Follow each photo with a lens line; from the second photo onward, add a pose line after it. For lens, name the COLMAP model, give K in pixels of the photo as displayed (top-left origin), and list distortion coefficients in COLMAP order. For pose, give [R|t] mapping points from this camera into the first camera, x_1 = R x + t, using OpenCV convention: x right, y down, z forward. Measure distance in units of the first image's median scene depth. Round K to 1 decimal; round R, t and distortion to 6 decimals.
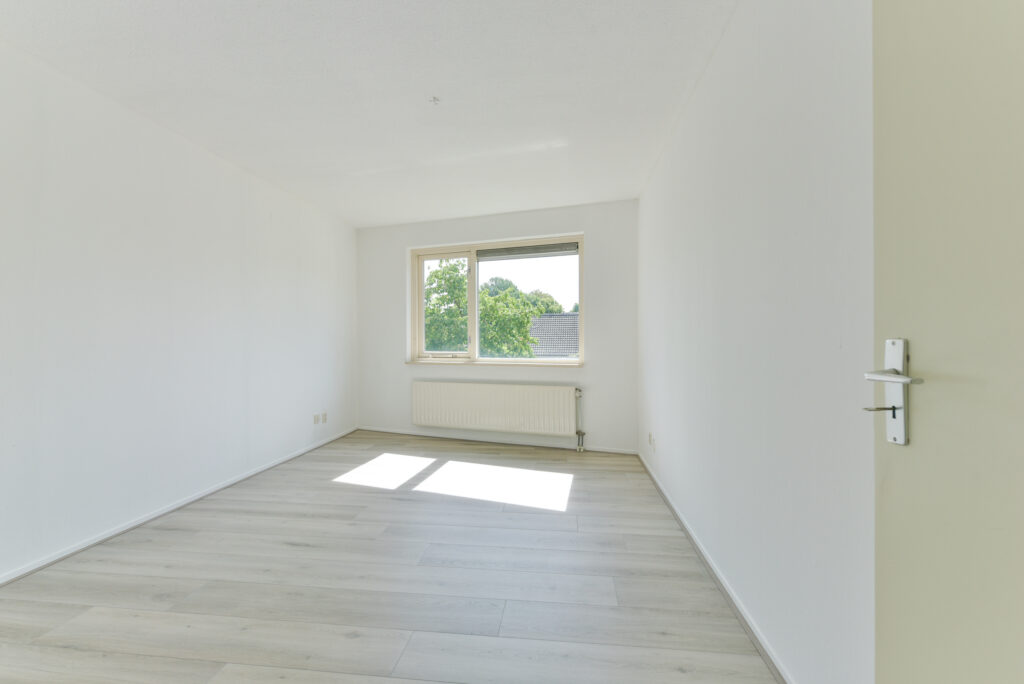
lens RADIAL K [[447.1, 0, 512.0], [0, 447.1, 342.0], [0, 0, 1]] dist [-0.001018, -0.000047]
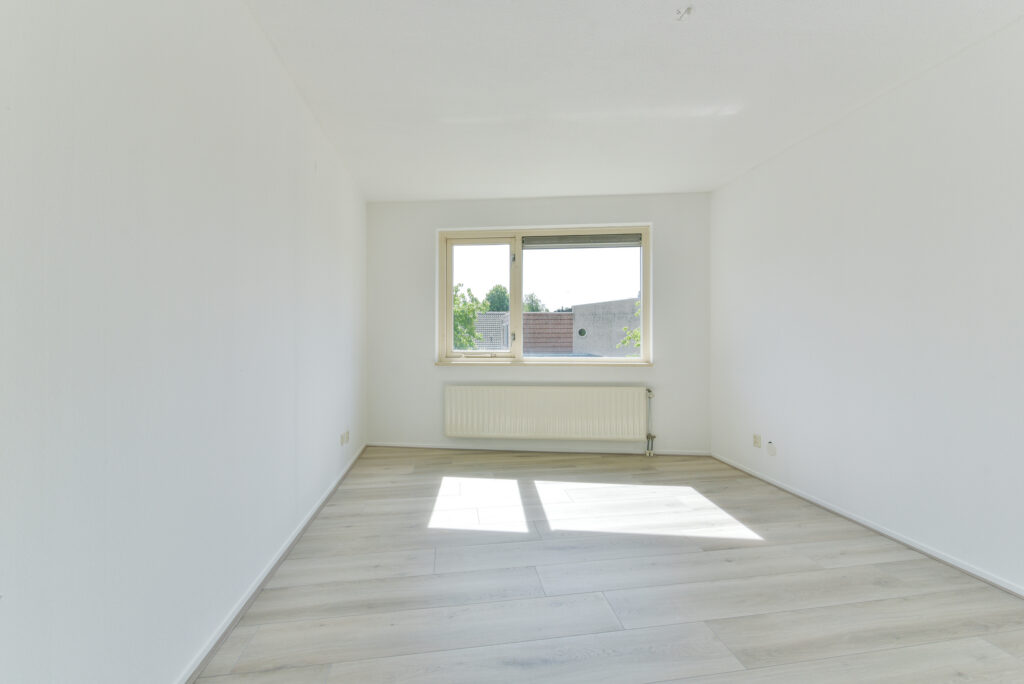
lens RADIAL K [[418.6, 0, 524.6], [0, 418.6, 332.6], [0, 0, 1]] dist [-0.001411, -0.000398]
pose [[0.963851, 0.002689, 0.266427, -0.322448], [0.001140, 0.999898, -0.014218, -0.001668], [-0.266438, 0.014008, 0.963750, 0.213669]]
